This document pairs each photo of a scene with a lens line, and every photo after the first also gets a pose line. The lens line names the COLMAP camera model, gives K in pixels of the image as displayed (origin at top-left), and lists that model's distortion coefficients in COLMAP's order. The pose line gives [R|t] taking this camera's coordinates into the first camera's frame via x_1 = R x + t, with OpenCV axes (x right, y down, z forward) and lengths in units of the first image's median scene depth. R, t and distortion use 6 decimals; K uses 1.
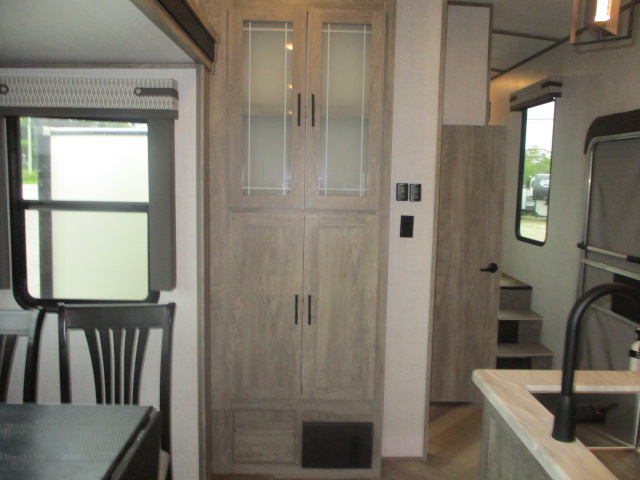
lens RADIAL K [[538.0, 0, 332.8], [0, 538.0, 240.6], [0, 0, 1]] dist [-0.039790, -0.004641]
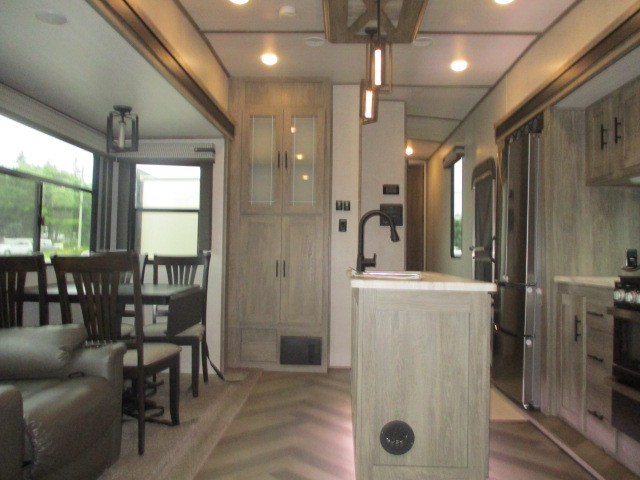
lens RADIAL K [[533.1, 0, 320.0], [0, 533.1, 240.0], [0, 0, 1]] dist [-0.018021, -0.006413]
pose [[0.996231, -0.014764, -0.085479, 0.230017], [0.001337, 0.987904, -0.155059, 0.310982], [0.086734, 0.154360, 0.984200, -0.756667]]
